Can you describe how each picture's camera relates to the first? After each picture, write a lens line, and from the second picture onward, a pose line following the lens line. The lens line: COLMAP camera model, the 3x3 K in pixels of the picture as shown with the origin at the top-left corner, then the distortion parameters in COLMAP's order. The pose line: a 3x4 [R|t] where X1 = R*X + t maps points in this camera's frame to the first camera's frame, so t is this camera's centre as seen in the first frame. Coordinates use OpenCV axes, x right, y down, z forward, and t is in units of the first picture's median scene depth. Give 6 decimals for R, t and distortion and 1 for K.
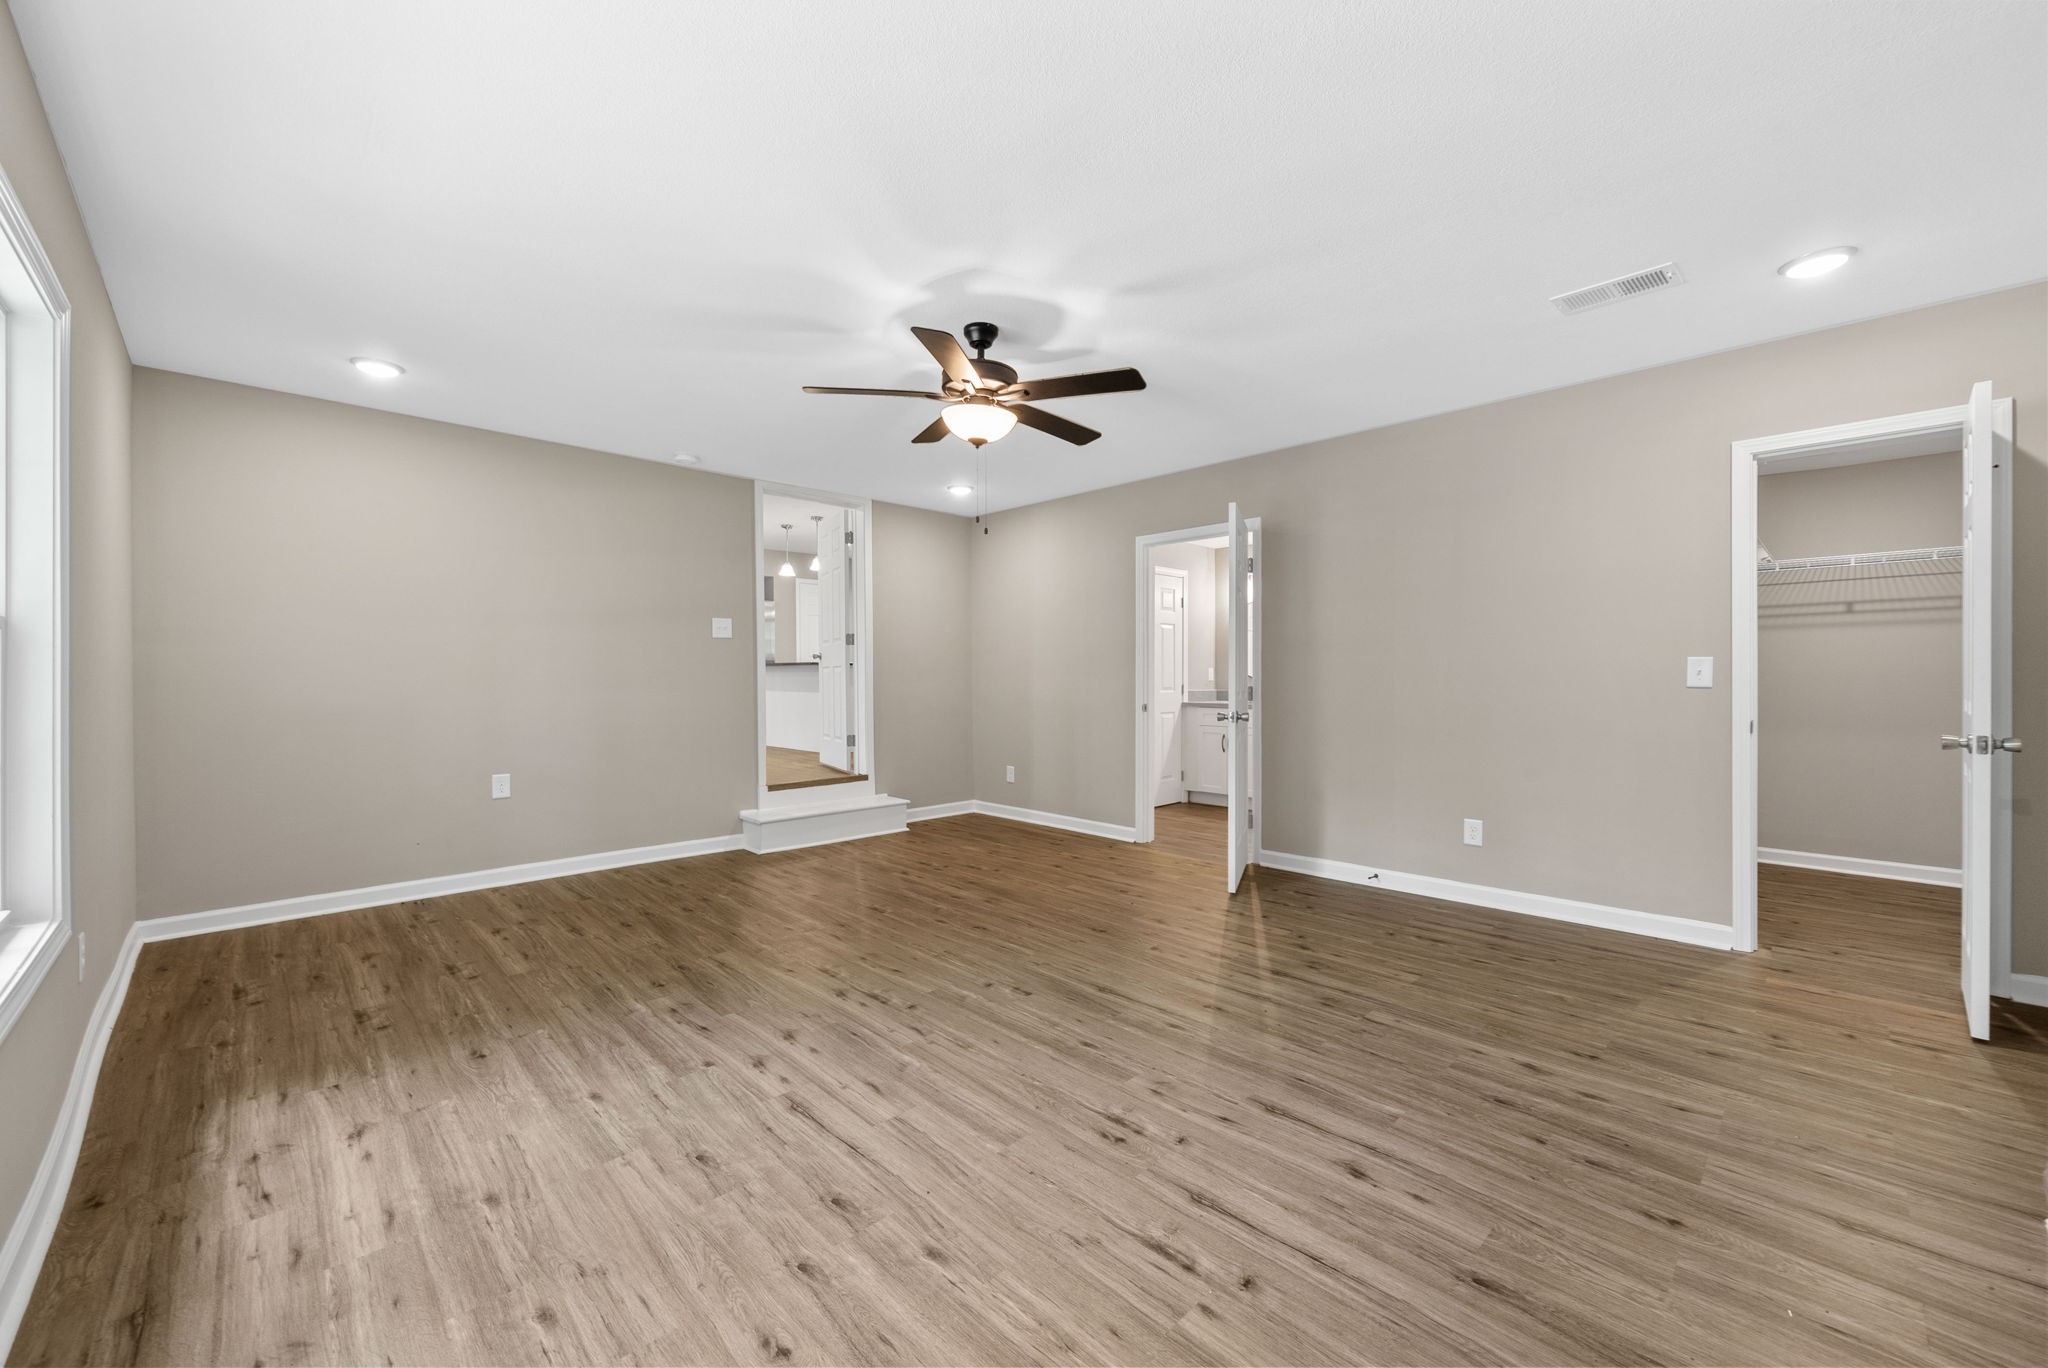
lens RADIAL K [[802.3, 0, 1016.5], [0, 802.3, 675.3], [0, 0, 1]] dist [-0.000753, -0.000003]
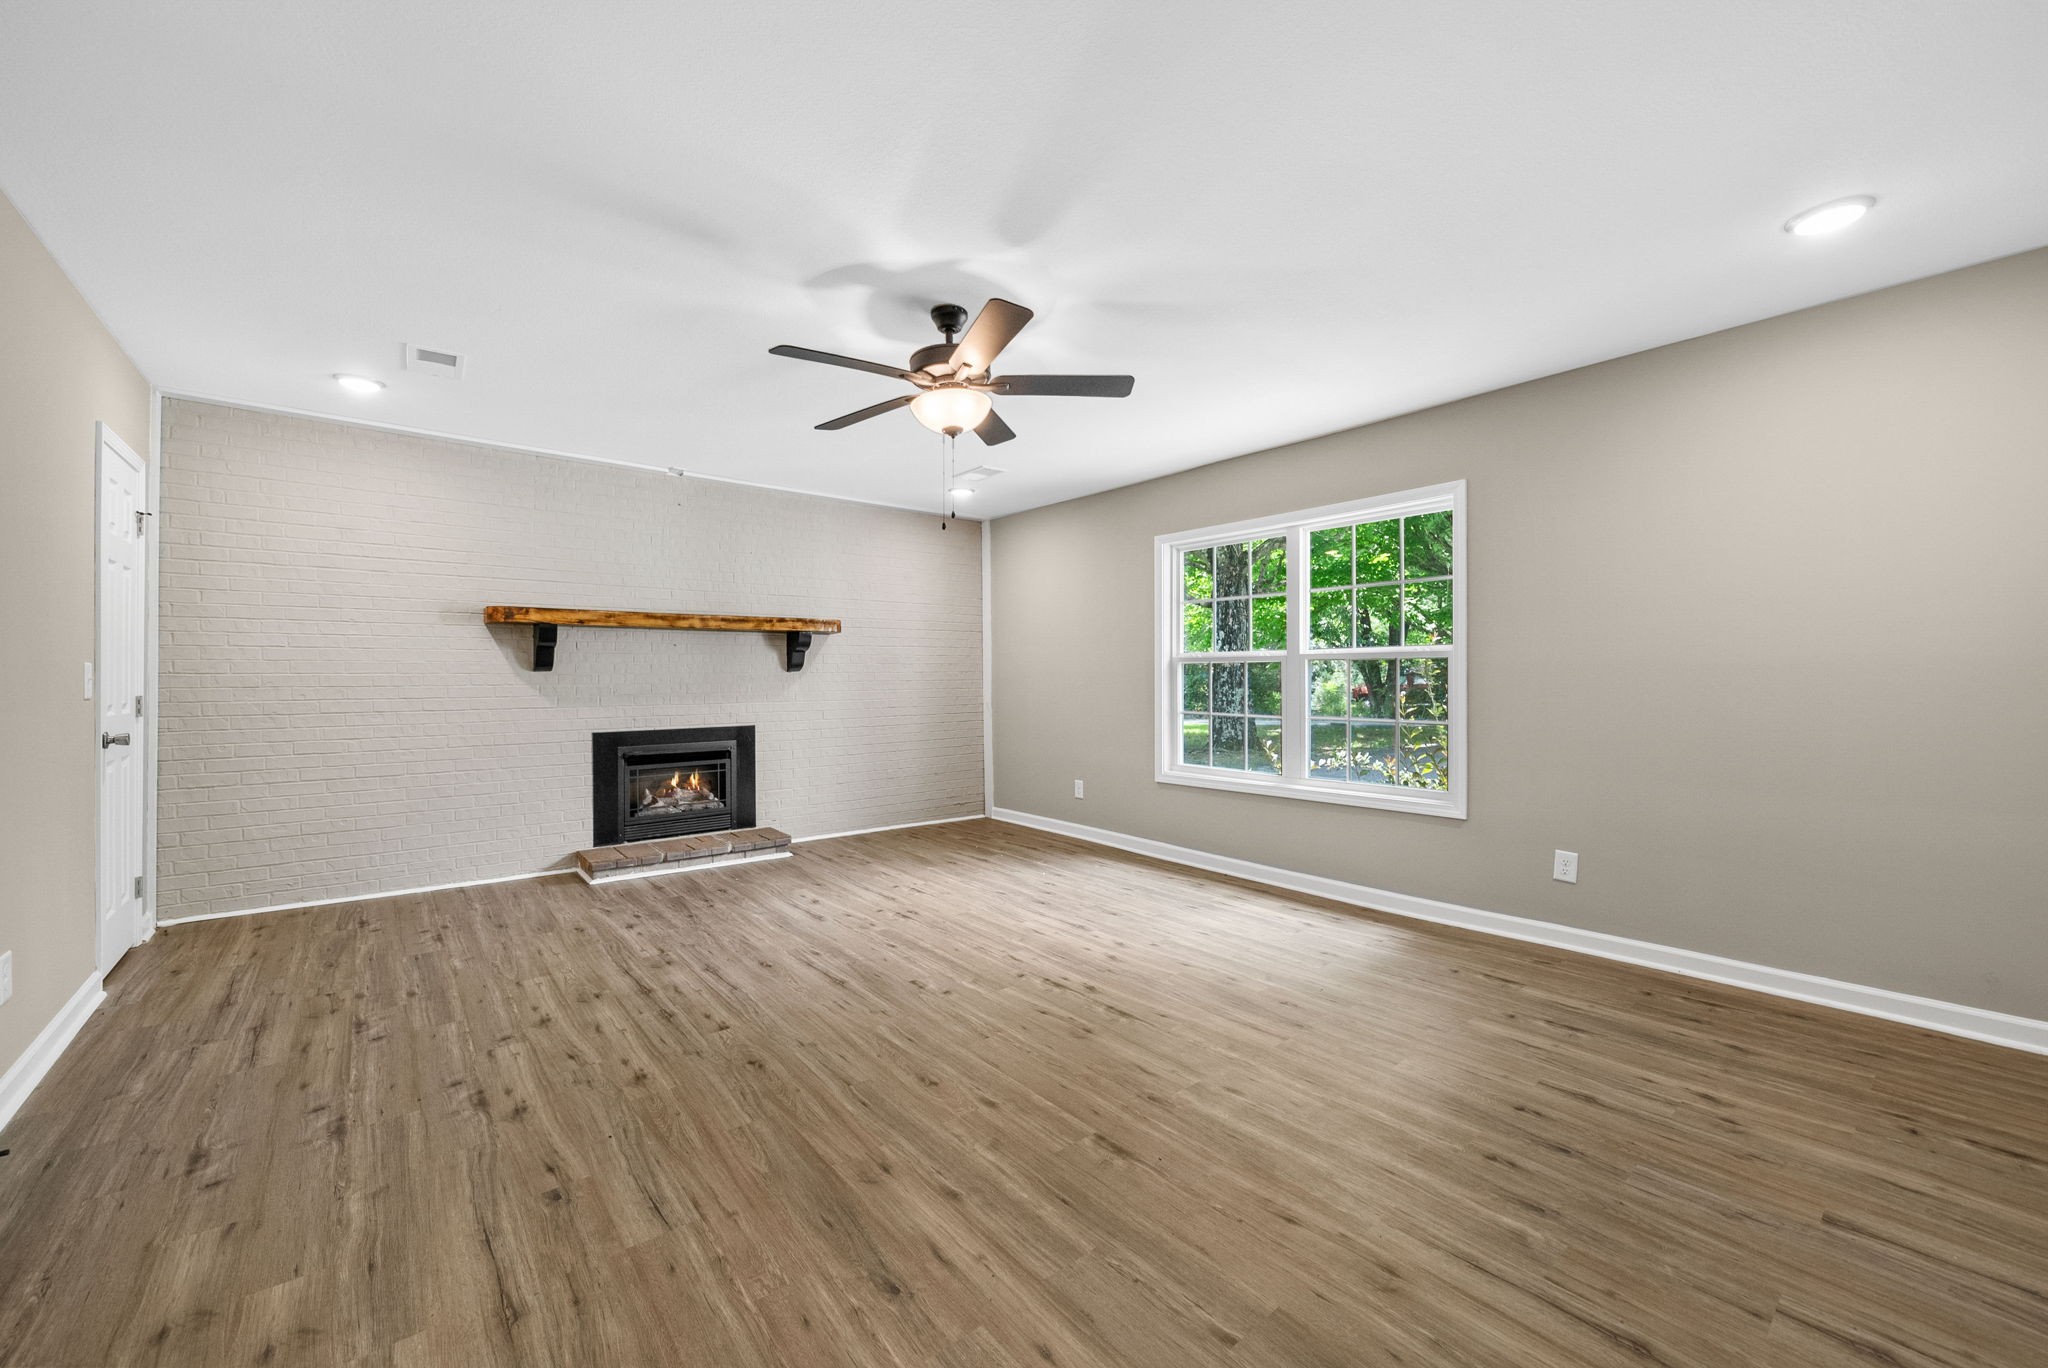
lens RADIAL K [[802.3, 0, 1016.5], [0, 802.3, 675.3], [0, 0, 1]] dist [-0.000753, -0.000003]
pose [[-0.996345, 0.002787, 0.085380, -0.224907], [0.002656, 0.999995, -0.001654, -0.006474], [-0.085385, -0.001422, -0.996347, 2.158913]]
